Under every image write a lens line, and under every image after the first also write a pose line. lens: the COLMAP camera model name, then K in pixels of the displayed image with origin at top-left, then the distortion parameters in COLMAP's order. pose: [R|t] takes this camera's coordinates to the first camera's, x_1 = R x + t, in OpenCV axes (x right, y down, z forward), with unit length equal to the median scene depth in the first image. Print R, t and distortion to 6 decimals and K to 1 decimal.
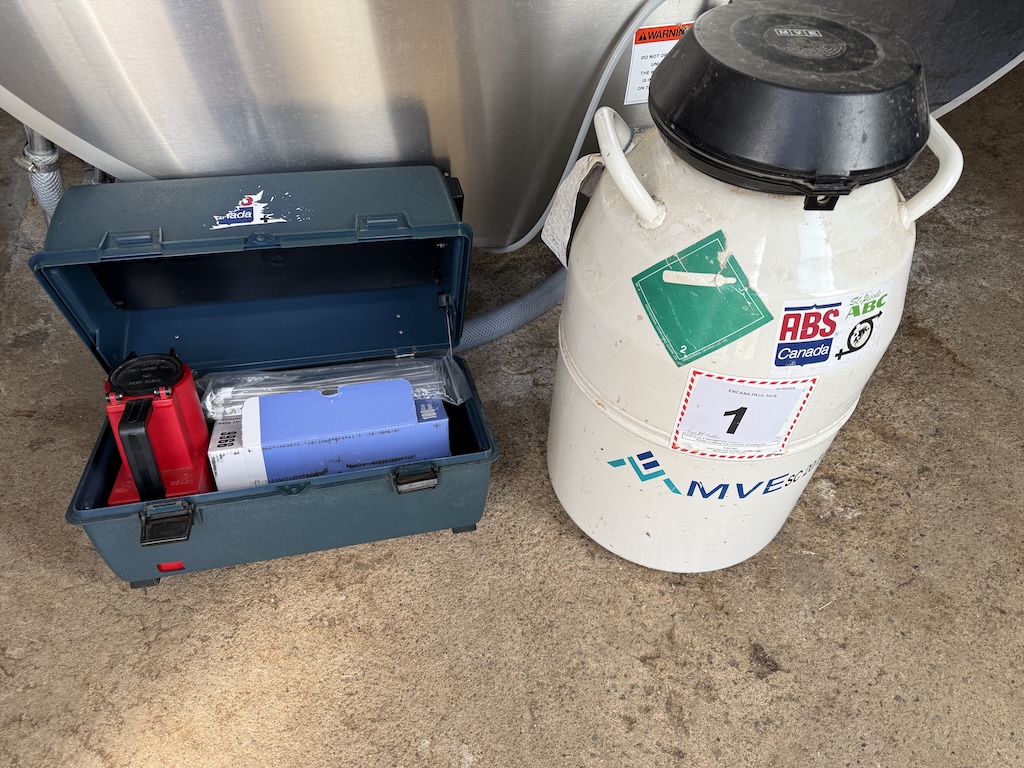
lens RADIAL K [[723.7, 0, 512.4], [0, 723.7, 383.8], [0, 0, 1]] dist [0.020085, -0.028207]
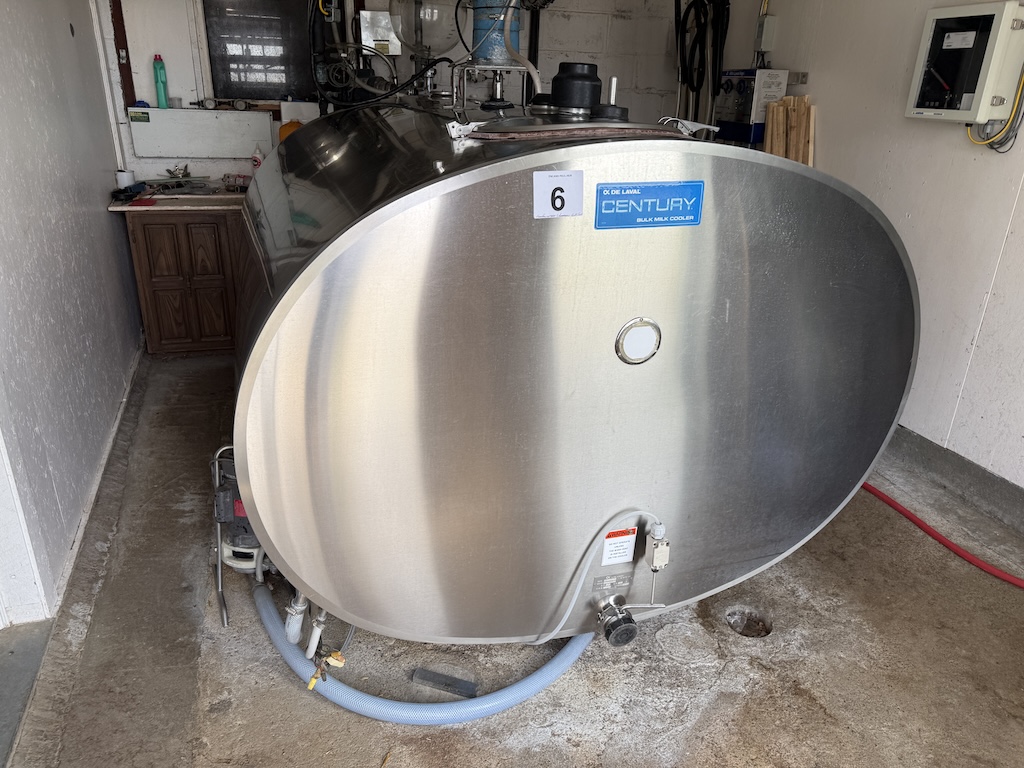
lens RADIAL K [[723.7, 0, 511.2], [0, 723.7, 385.3], [0, 0, 1]] dist [0.020085, -0.028207]
pose [[0.999002, 0.006888, 0.044121, -0.116517], [0.012431, 0.906084, -0.422916, -0.018236], [-0.042890, 0.423043, 0.905094, -0.622824]]
